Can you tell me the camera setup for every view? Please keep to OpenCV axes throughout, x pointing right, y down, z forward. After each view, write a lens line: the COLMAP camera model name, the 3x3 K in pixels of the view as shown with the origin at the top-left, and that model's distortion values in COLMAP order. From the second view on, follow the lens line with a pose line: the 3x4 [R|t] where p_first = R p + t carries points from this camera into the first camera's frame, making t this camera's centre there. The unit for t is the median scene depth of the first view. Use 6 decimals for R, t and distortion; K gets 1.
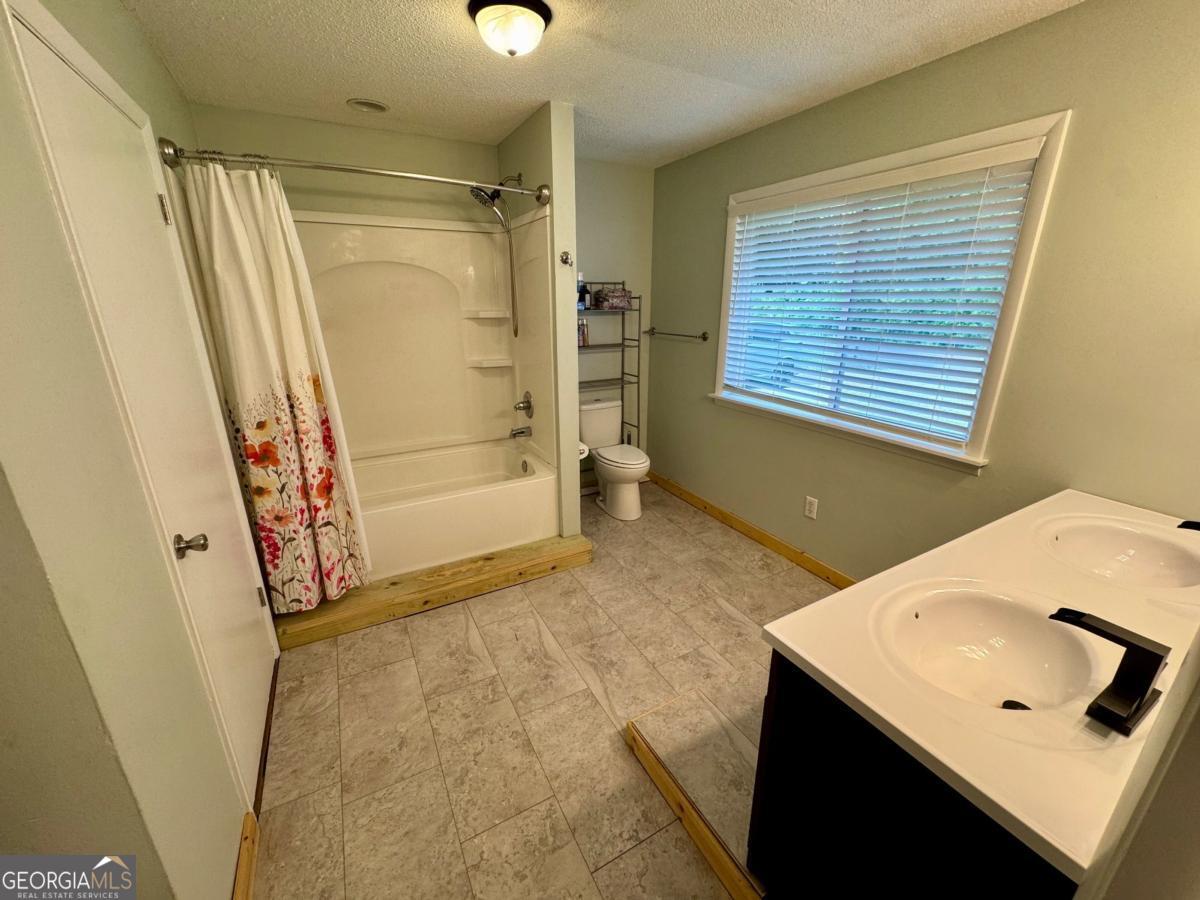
lens RADIAL K [[477.6, 0, 595.6], [0, 477.6, 451.1], [0, 0, 1]] dist [-0.001836, -0.000079]
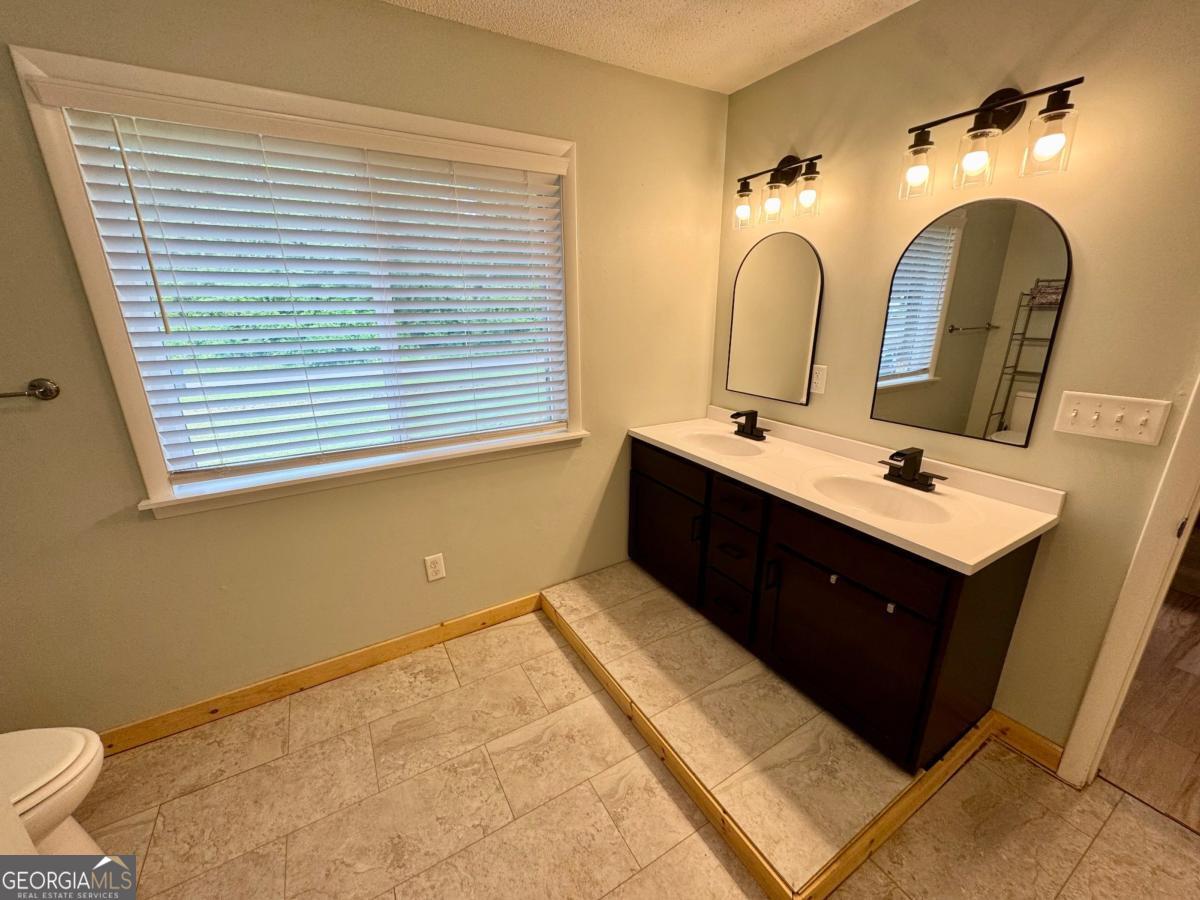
lens RADIAL K [[482.9, 0, 593.7], [0, 482.9, 452.6], [0, 0, 1]] dist [-0.001849, -0.000315]
pose [[-0.039796, -0.295852, 0.954405, -0.295507], [0.314243, 0.902991, 0.293017, -0.234509], [-0.948508, 0.311576, 0.057034, 0.780297]]
